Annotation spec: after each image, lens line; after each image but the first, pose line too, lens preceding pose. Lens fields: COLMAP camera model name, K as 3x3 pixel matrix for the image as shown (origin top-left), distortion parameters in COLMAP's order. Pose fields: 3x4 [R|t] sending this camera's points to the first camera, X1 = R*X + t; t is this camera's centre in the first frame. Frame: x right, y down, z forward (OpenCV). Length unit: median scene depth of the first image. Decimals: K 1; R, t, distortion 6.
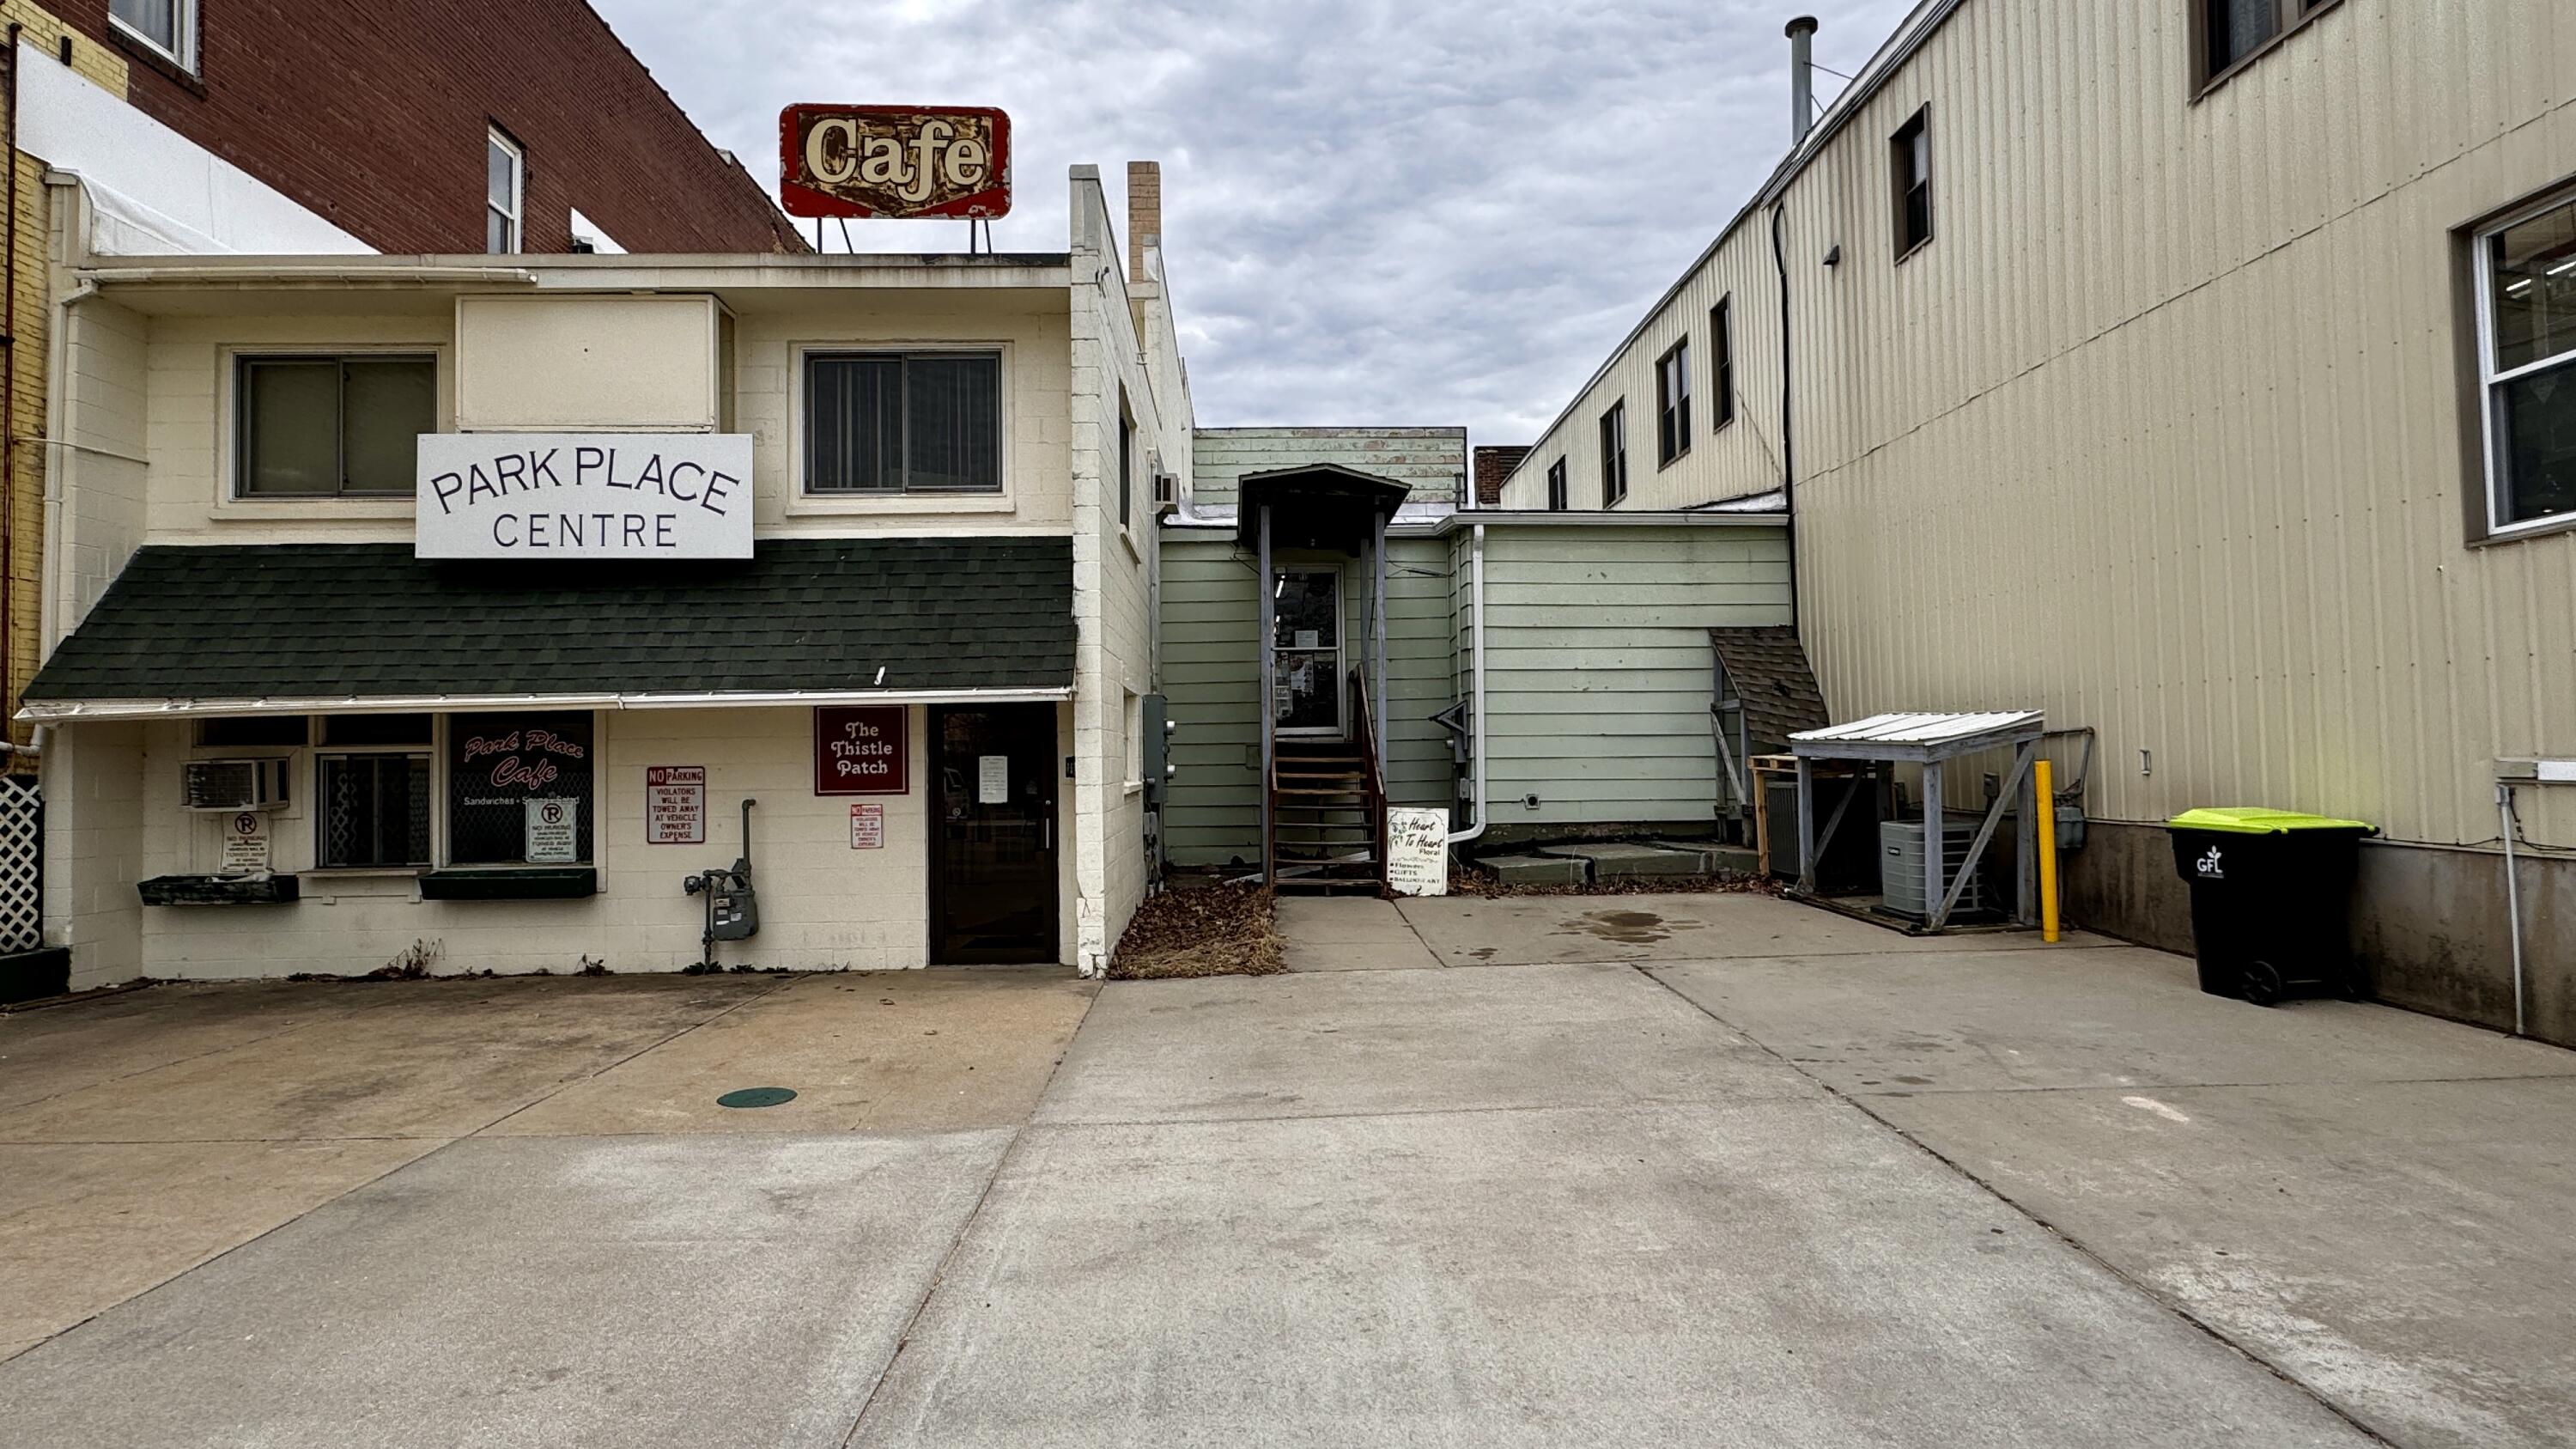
lens RADIAL K [[1344.9, 0, 1287.5], [0, 1344.9, 721.0], [0, 0, 1]] dist [-0.002267, 0.001643]
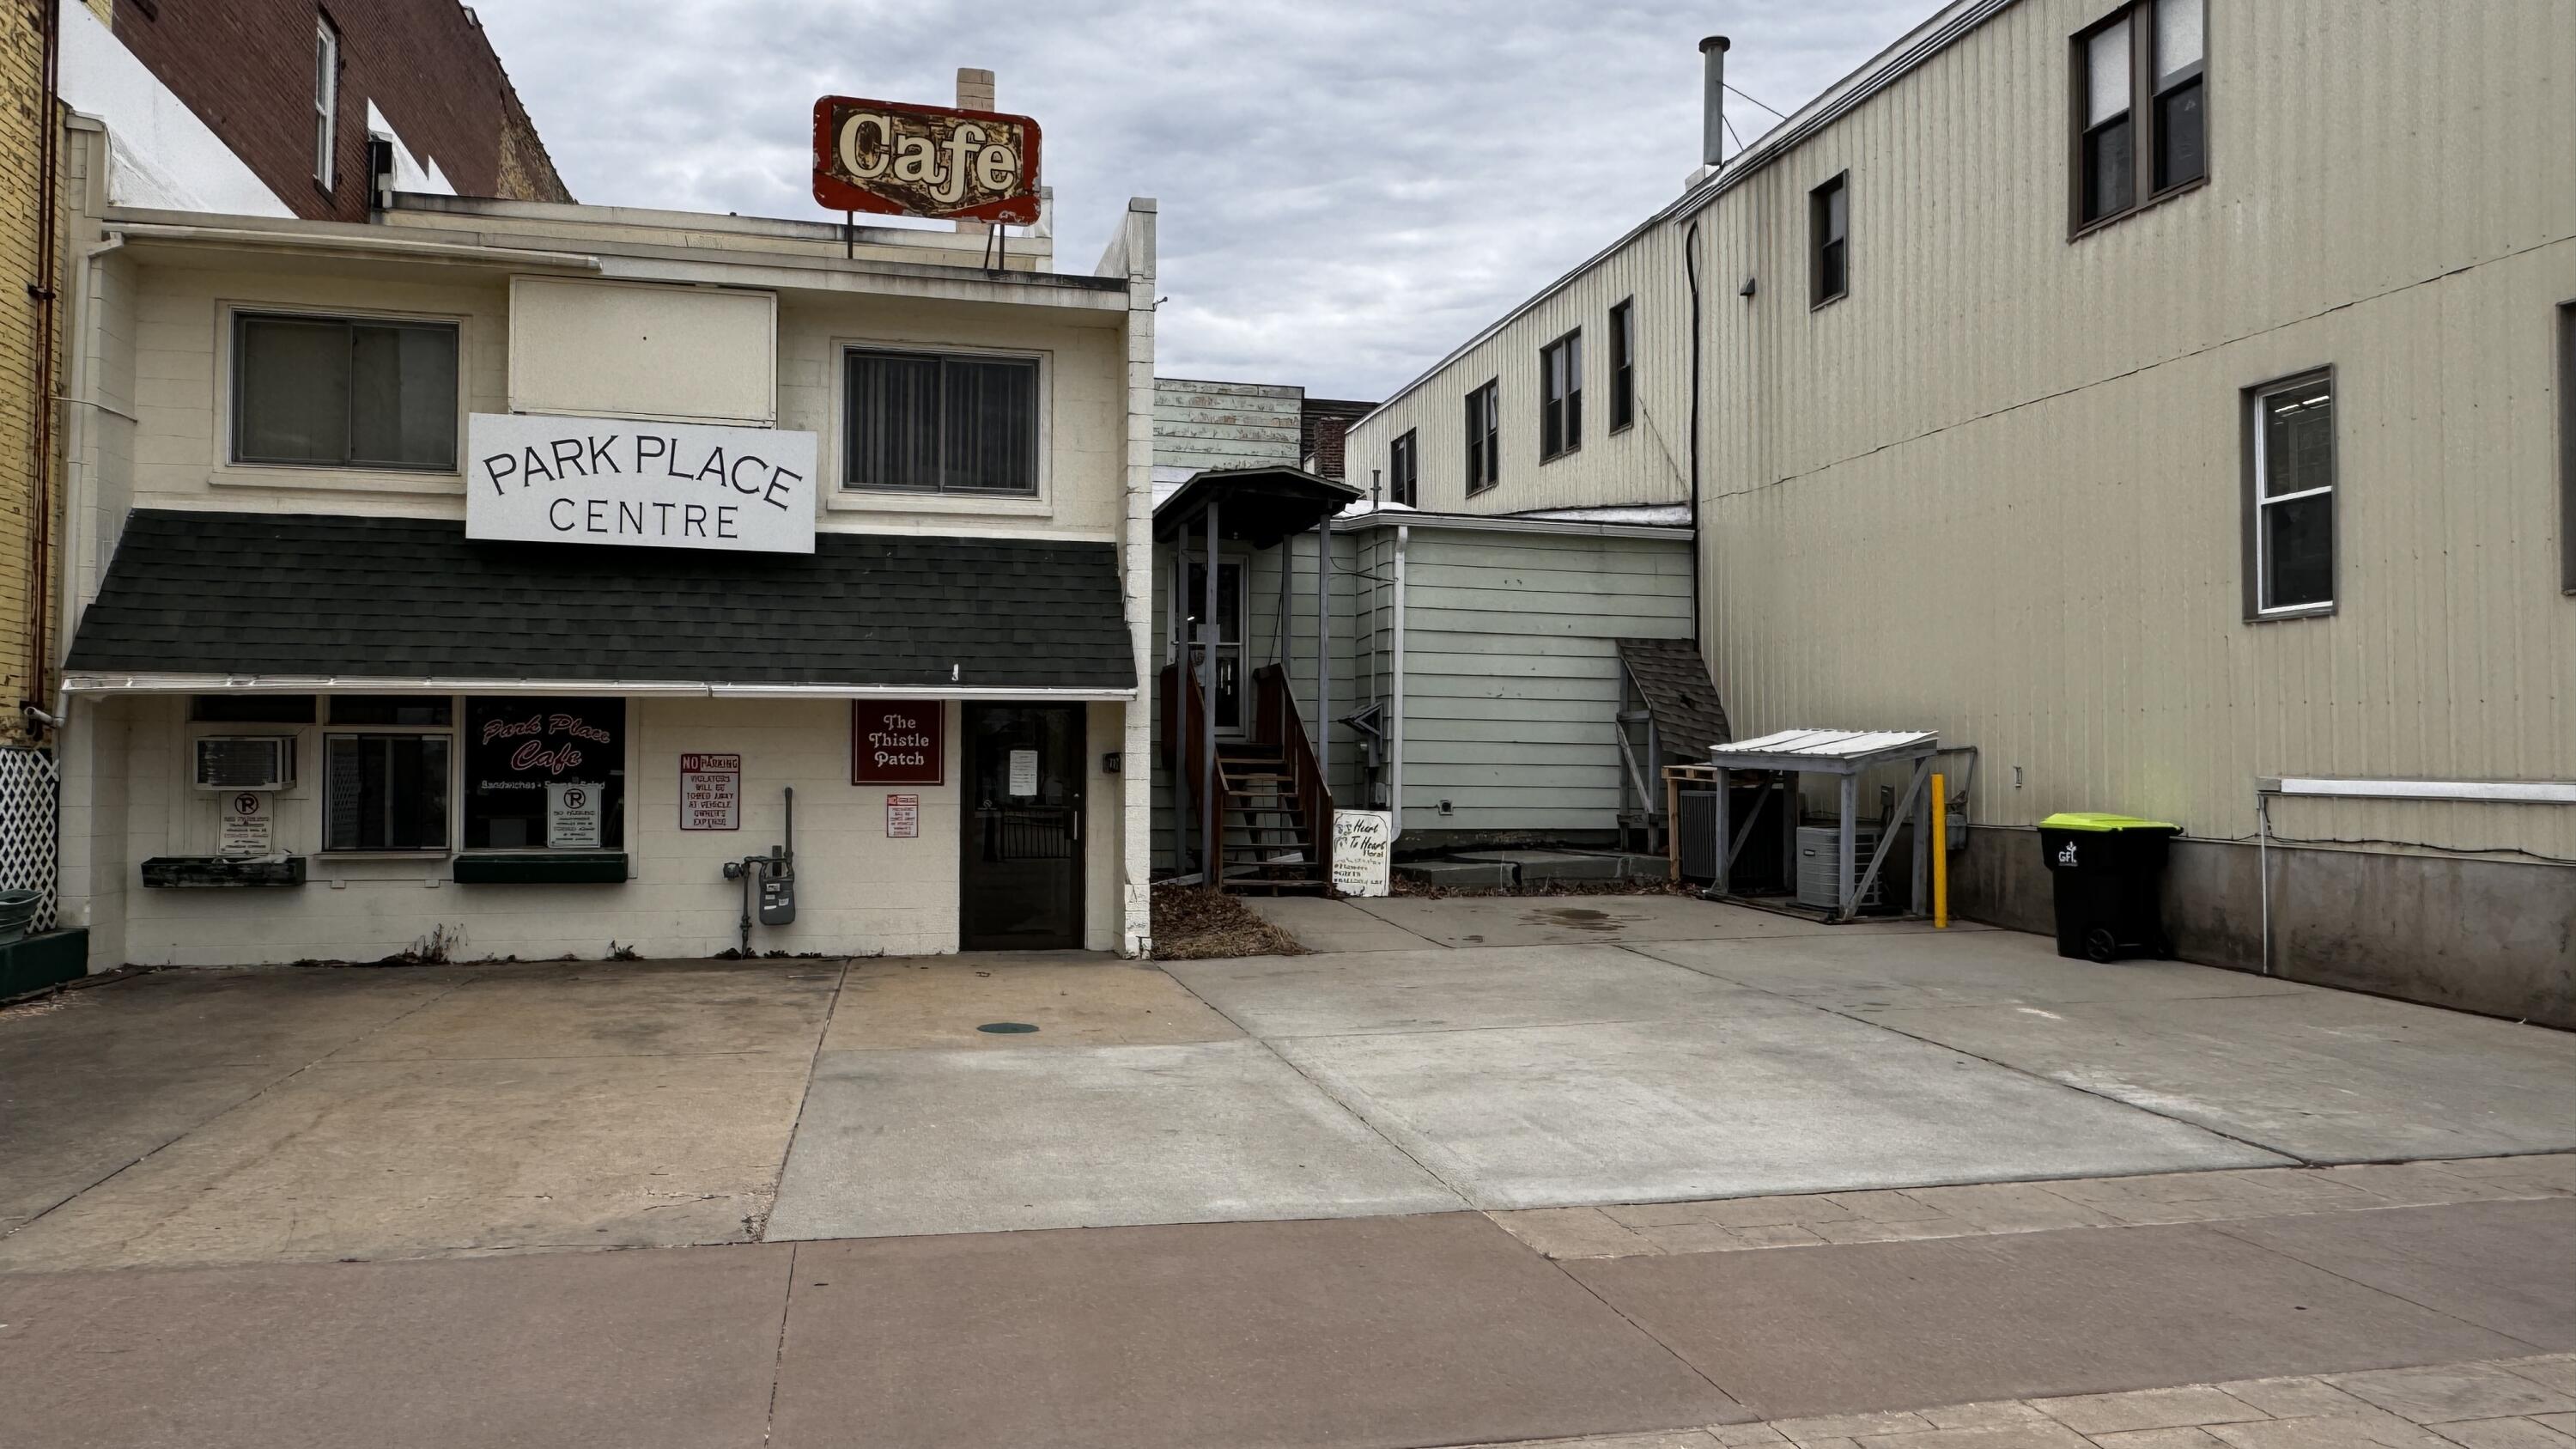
lens RADIAL K [[1787.2, 0, 1295.4], [0, 1787.2, 730.4], [0, 0, 1]] dist [-0.004585, 0.004986]
pose [[0.977437, 0.024311, 0.209826, -0.315795], [-0.026259, 0.999634, 0.006504, -0.004004], [-0.209591, -0.011867, 0.977717, -0.408421]]
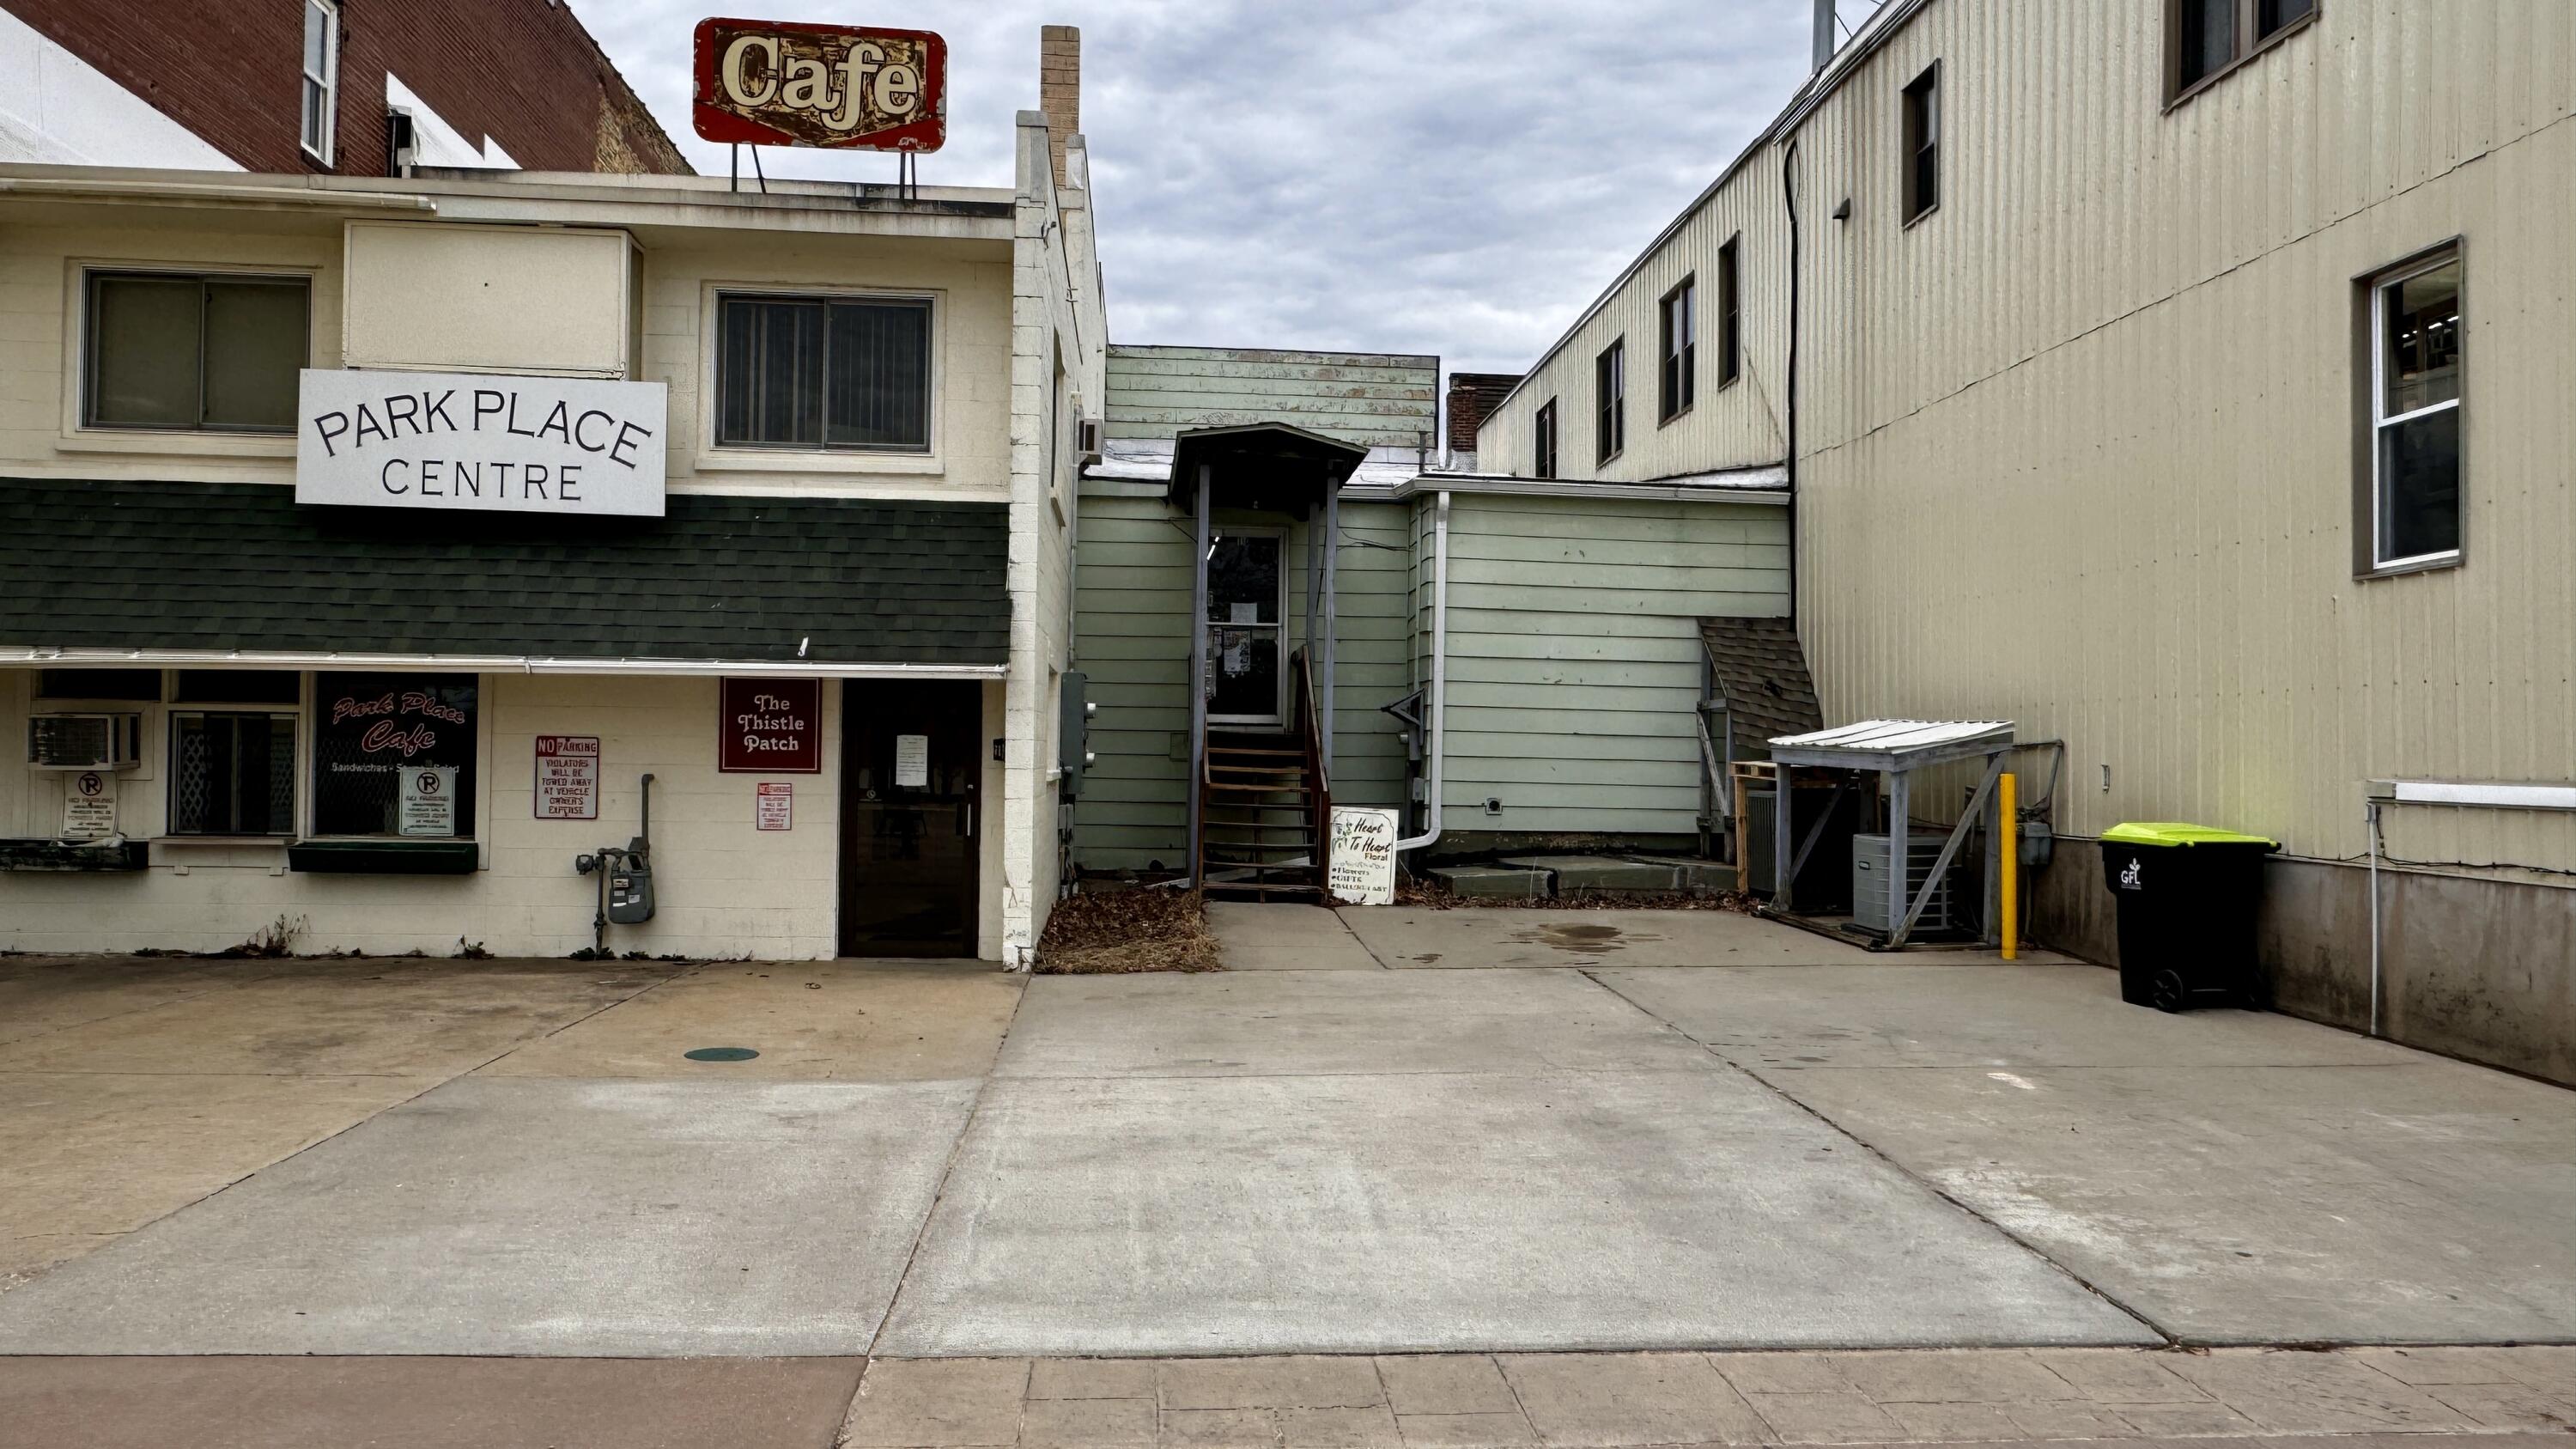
lens RADIAL K [[1787.2, 0, 1288.4], [0, 1787.2, 731.6], [0, 0, 1]] dist [-0.004585, 0.004986]
pose [[0.998253, 0.030525, 0.050580, -0.022026], [-0.031244, 0.999421, 0.013495, -0.001582], [-0.050139, -0.015052, 0.998629, -0.260355]]
